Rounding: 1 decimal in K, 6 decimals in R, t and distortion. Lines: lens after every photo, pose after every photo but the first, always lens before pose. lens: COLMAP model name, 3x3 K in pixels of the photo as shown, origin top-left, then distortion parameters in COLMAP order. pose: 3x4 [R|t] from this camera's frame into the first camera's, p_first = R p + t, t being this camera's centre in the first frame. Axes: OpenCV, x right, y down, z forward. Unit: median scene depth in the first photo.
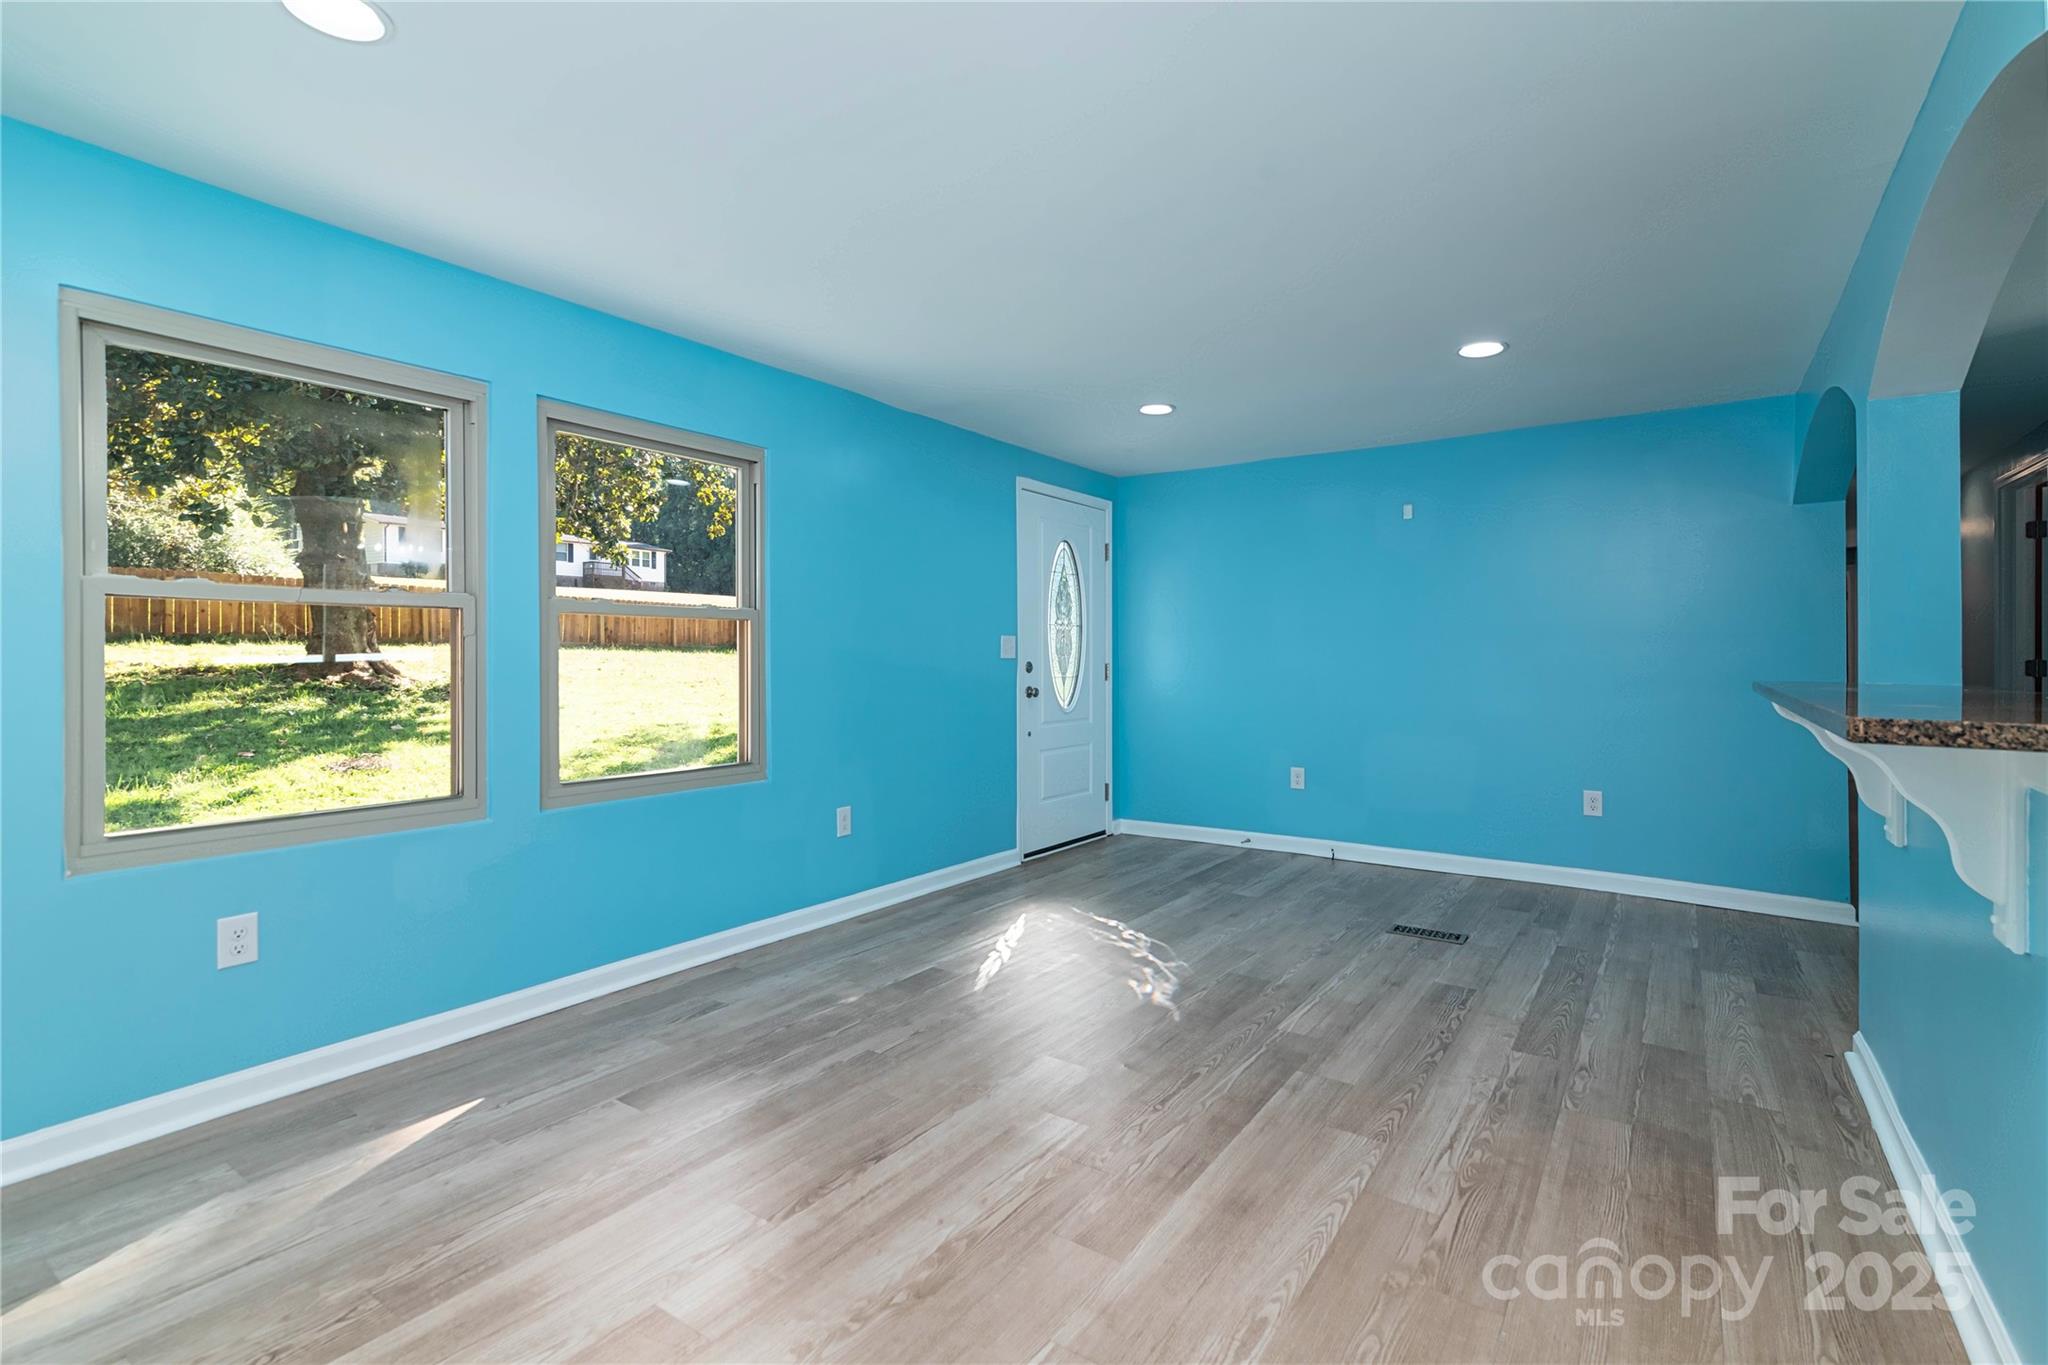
lens RADIAL K [[929.2, 0, 1046.4], [0, 929.2, 648.0], [0, 0, 1]] dist [0.003760, -0.000051]
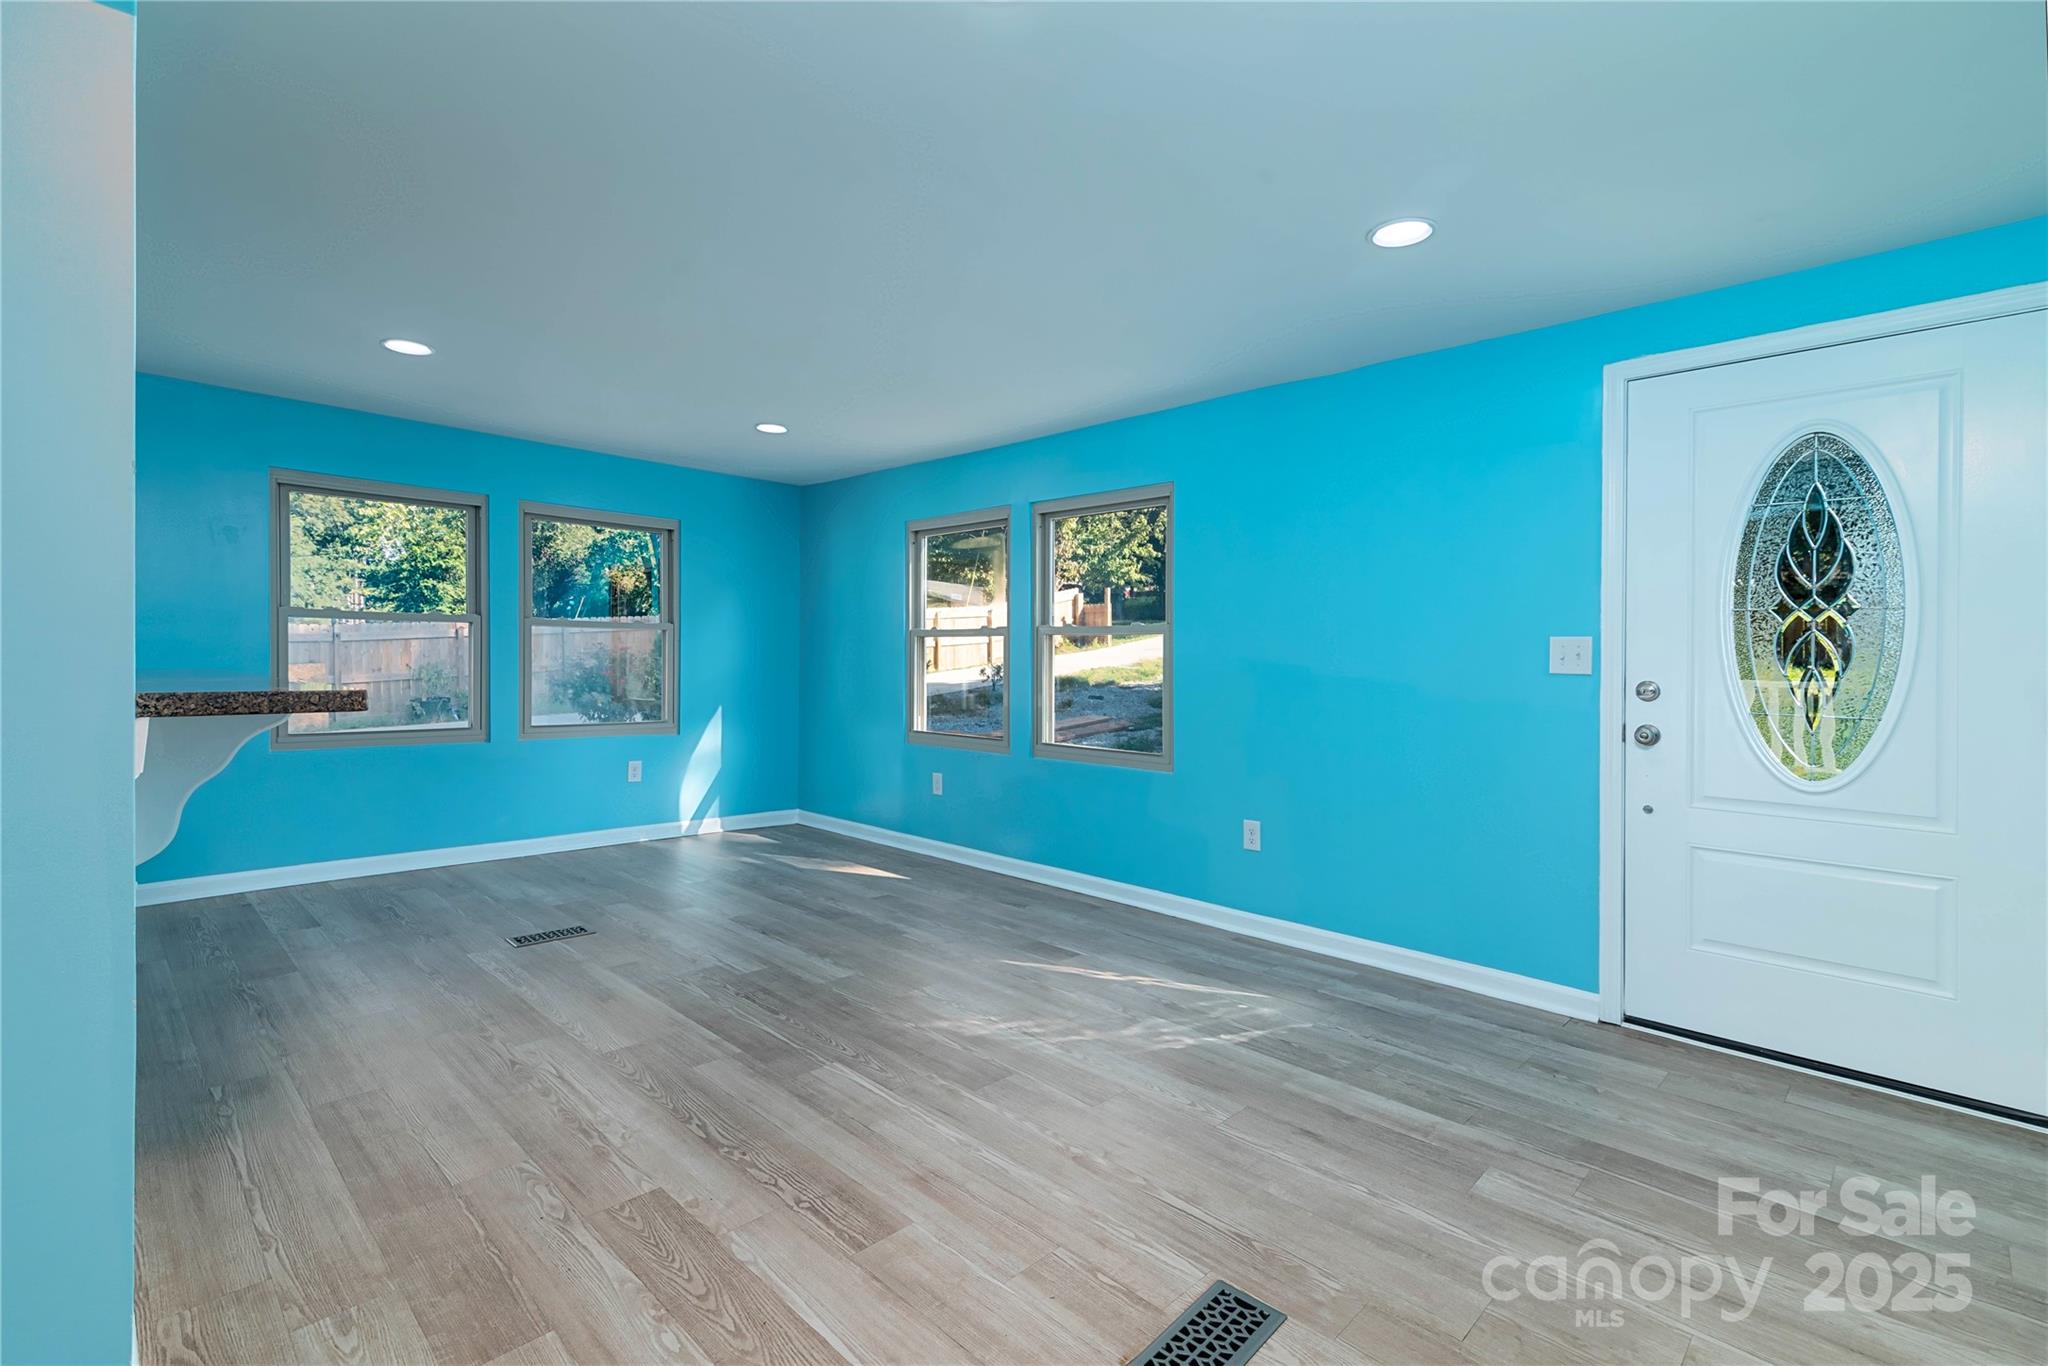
lens RADIAL K [[929.2, 0, 1023.4], [0, 929.2, 675.1], [0, 0, 1]] dist [0.003760, -0.000051]
pose [[-0.170407, 0.010275, -0.985320, 1.161828], [-0.015204, 0.999799, 0.013056, 0.017453], [0.985256, 0.017206, -0.170217, 1.393696]]
